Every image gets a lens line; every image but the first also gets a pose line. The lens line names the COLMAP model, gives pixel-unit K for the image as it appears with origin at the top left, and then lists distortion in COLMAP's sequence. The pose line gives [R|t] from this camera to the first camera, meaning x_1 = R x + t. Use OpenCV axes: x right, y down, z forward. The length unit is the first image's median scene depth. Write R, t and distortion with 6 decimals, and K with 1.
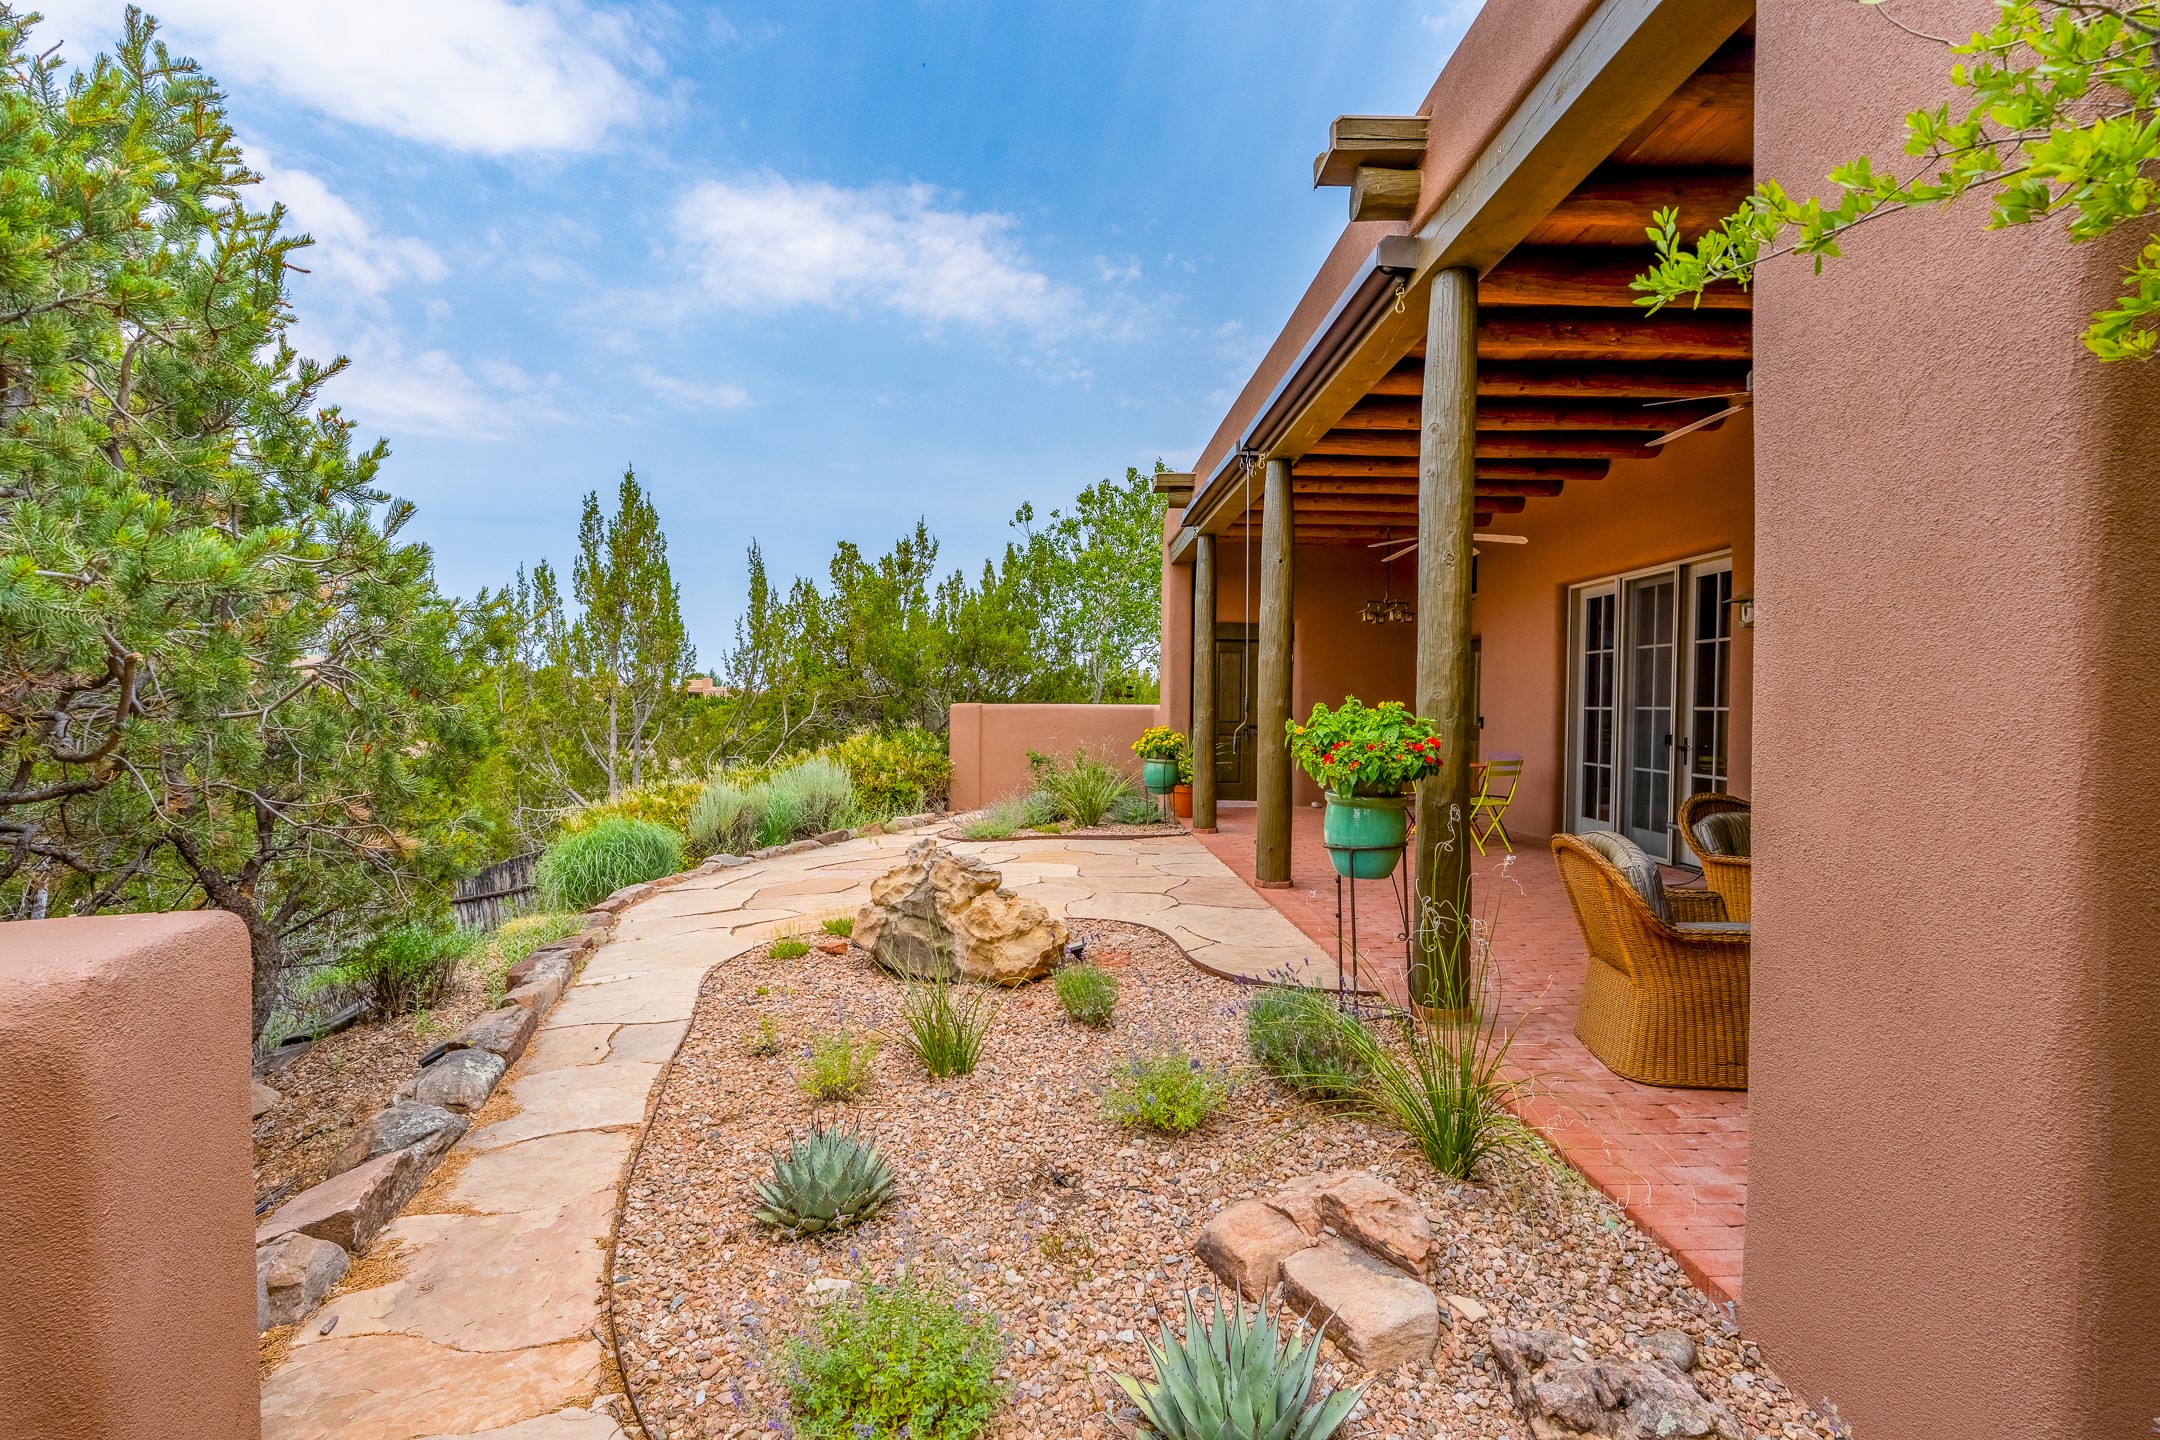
lens RADIAL K [[952.6, 0, 1083.9], [0, 952.6, 721.8], [0, 0, 1]] dist [-0.007673, 0.003111]
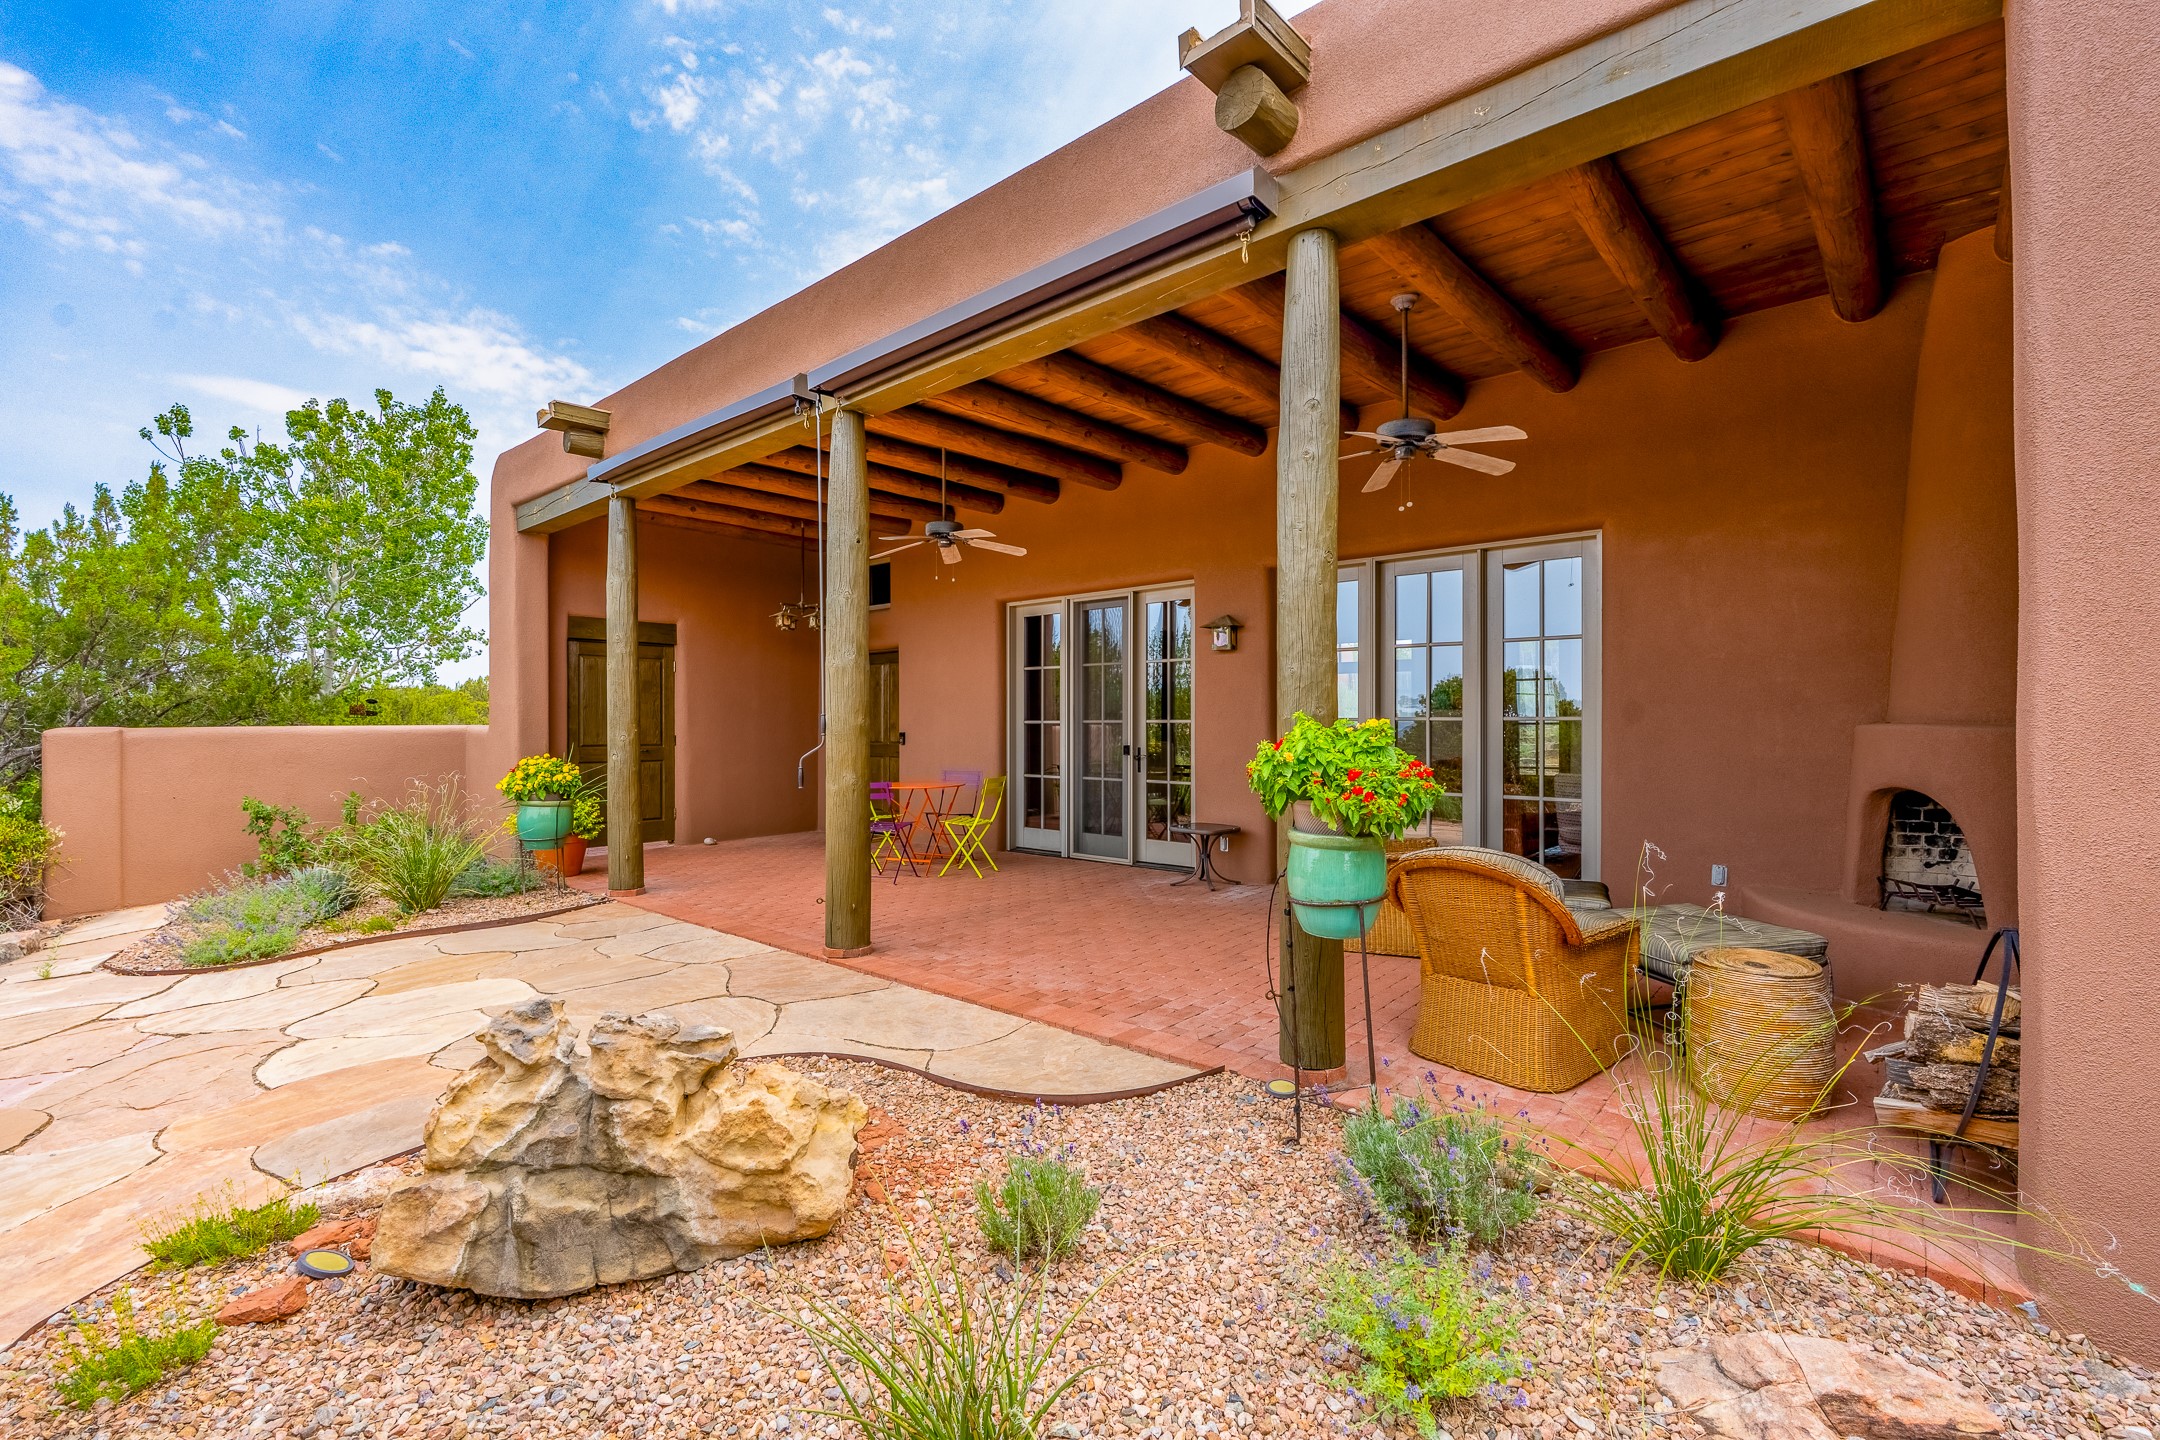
lens RADIAL K [[952.6, 0, 1081.2], [0, 952.6, 714.8], [0, 0, 1]] dist [-0.007673, 0.003111]
pose [[0.686550, -0.006490, 0.727053, -0.178872], [0.024041, 0.999616, -0.013778, -0.006954], [-0.726685, 0.026938, 0.686443, 0.242585]]
